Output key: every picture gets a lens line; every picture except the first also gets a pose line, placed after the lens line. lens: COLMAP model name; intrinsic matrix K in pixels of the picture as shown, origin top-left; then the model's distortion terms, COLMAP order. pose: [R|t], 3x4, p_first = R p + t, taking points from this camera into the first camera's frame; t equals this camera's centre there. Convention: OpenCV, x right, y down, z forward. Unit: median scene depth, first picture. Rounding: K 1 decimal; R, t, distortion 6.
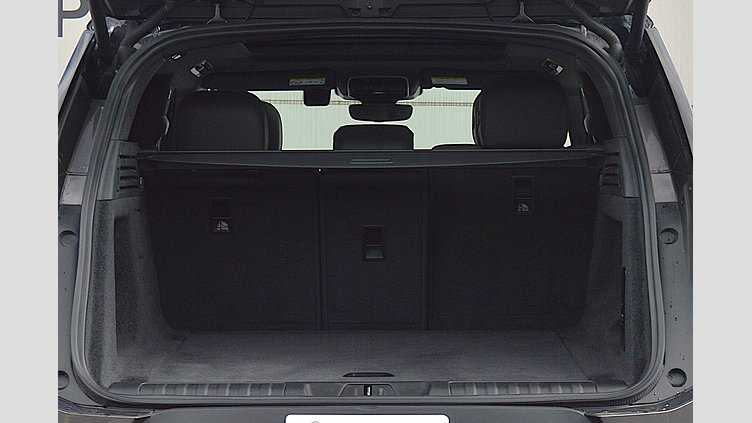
lens RADIAL K [[839.7, 0, 388.8], [0, 839.7, 210.1], [0, 0, 1]] dist [-0.001359, 0.002103]
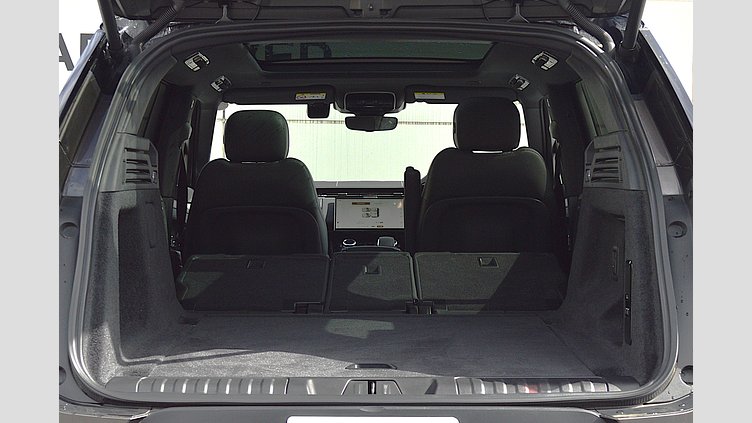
lens RADIAL K [[633.1, 0, 376.0], [0, 633.1, 195.8], [0, 0, 1]] dist [-0.001920, -0.000299]
pose [[0.999973, 0.001942, 0.007018, -0.023372], [-0.001840, 0.999893, -0.014546, 0.002760], [-0.007045, 0.014533, 0.999870, 0.233122]]
